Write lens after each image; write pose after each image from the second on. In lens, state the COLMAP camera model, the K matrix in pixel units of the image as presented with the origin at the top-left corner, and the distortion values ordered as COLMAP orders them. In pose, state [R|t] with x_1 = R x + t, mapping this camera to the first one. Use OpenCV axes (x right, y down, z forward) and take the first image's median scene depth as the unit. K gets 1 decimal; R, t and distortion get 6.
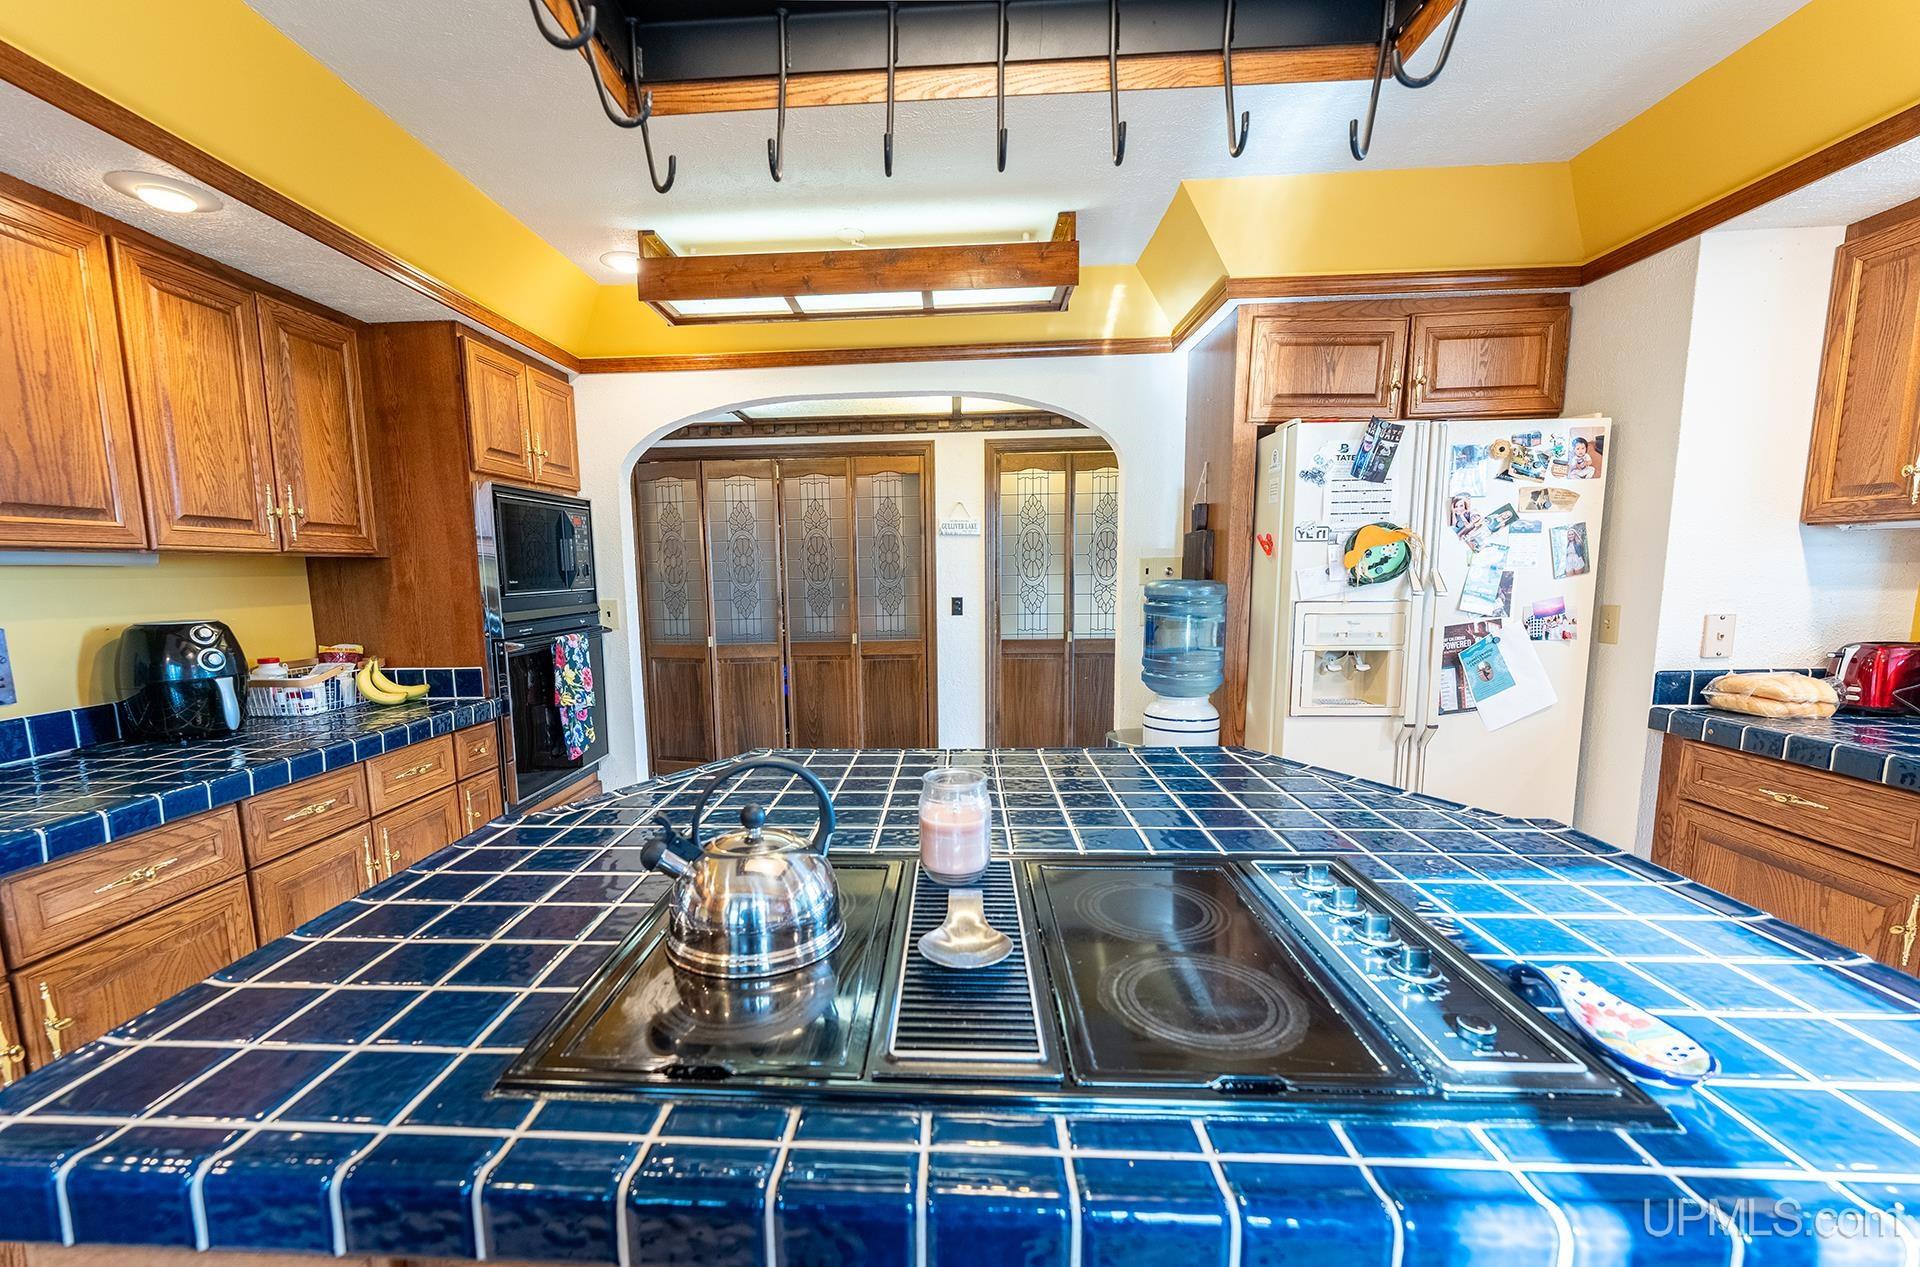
lens RADIAL K [[803.2, 0, 915.0], [0, 803.2, 676.2], [0, 0, 1]] dist [0.001333, -0.000337]
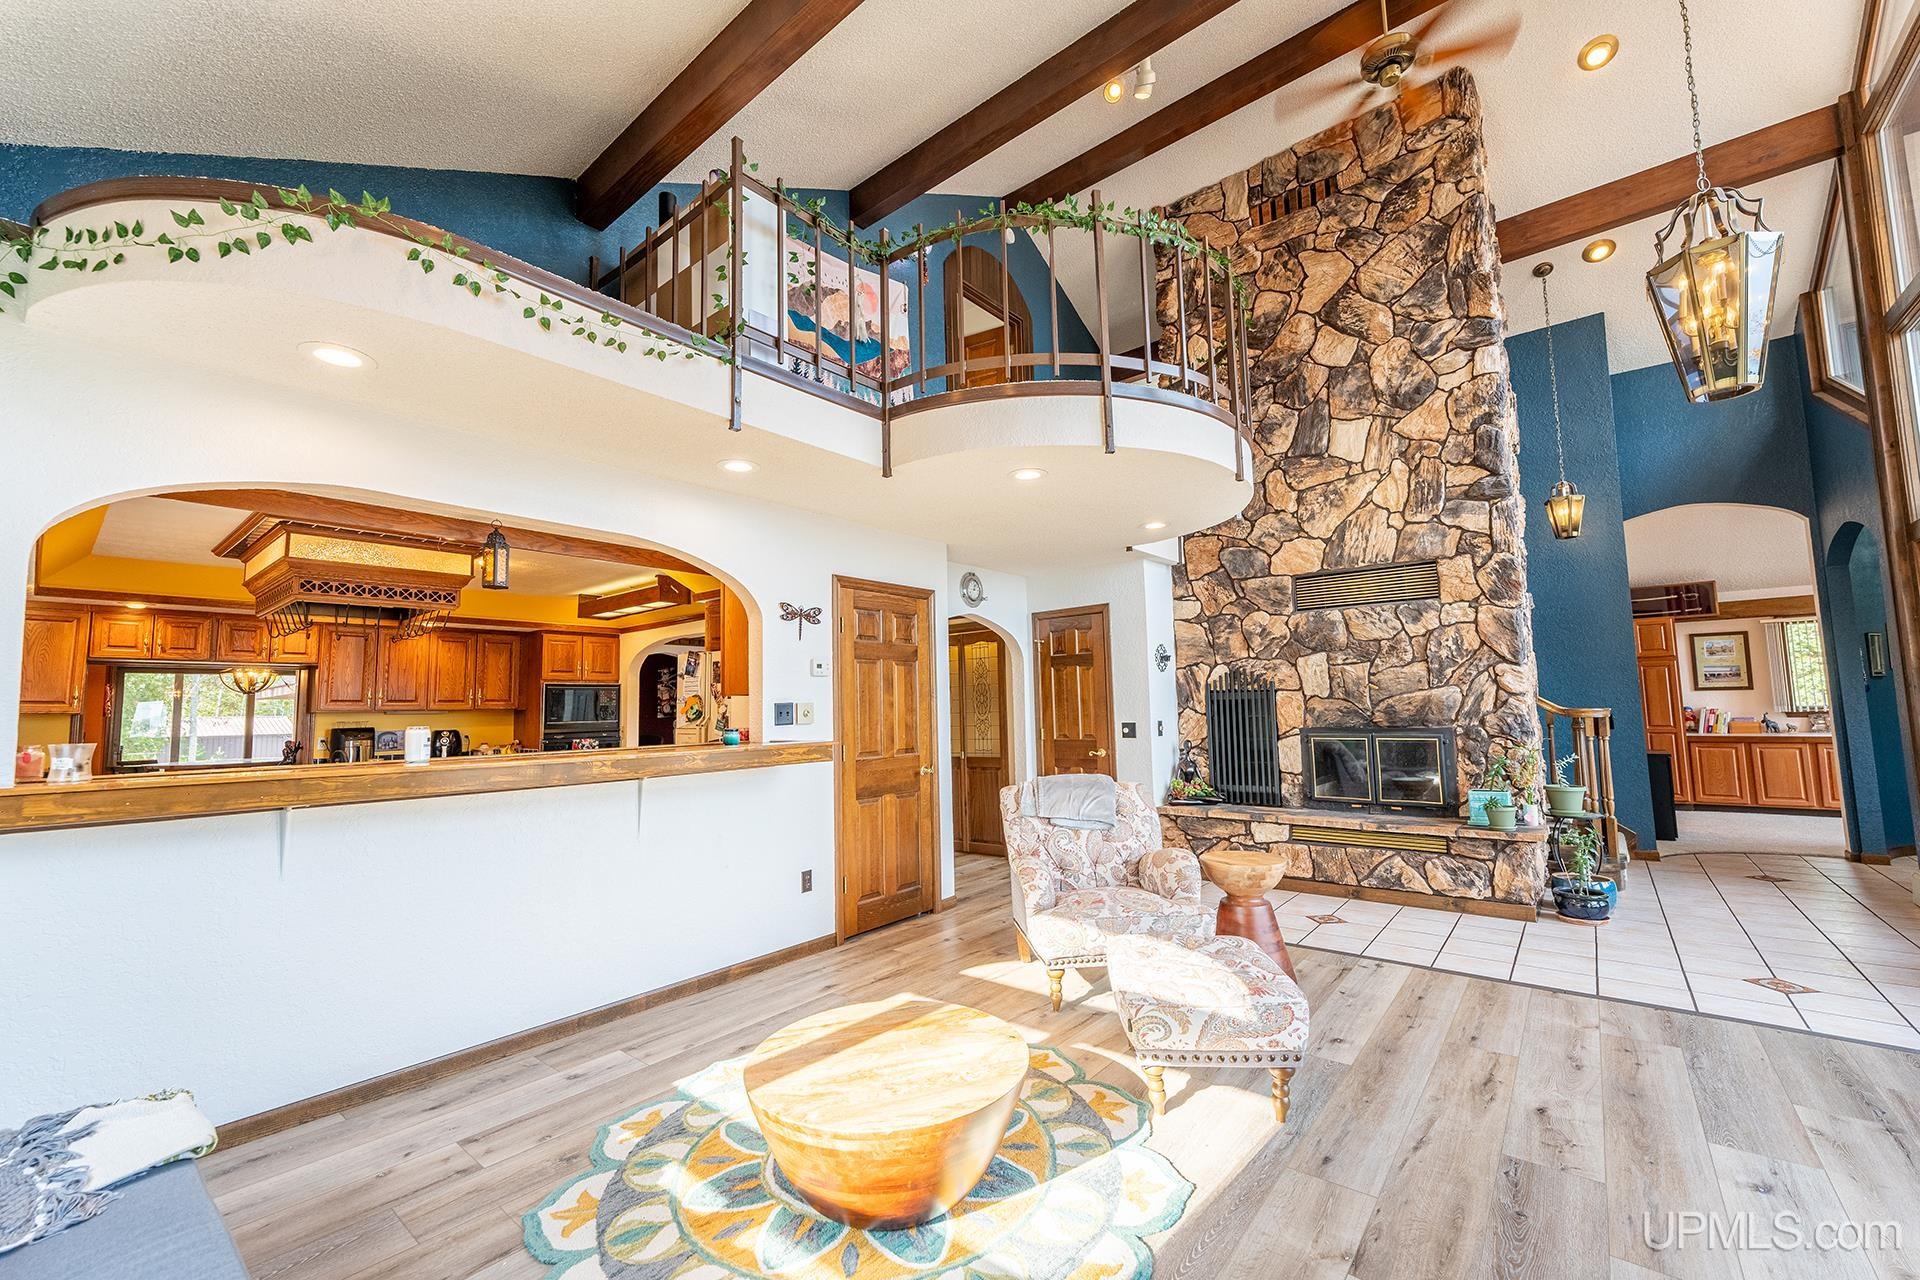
lens RADIAL K [[767.3, 0, 954.9], [0, 767.3, 645.4], [0, 0, 1]] dist [0.001660, -0.000174]
pose [[0.805636, -0.051496, -0.590168, 2.290924], [-0.070296, 0.980866, -0.181548, 0.017139], [0.588225, 0.187748, 0.786601, -0.304860]]
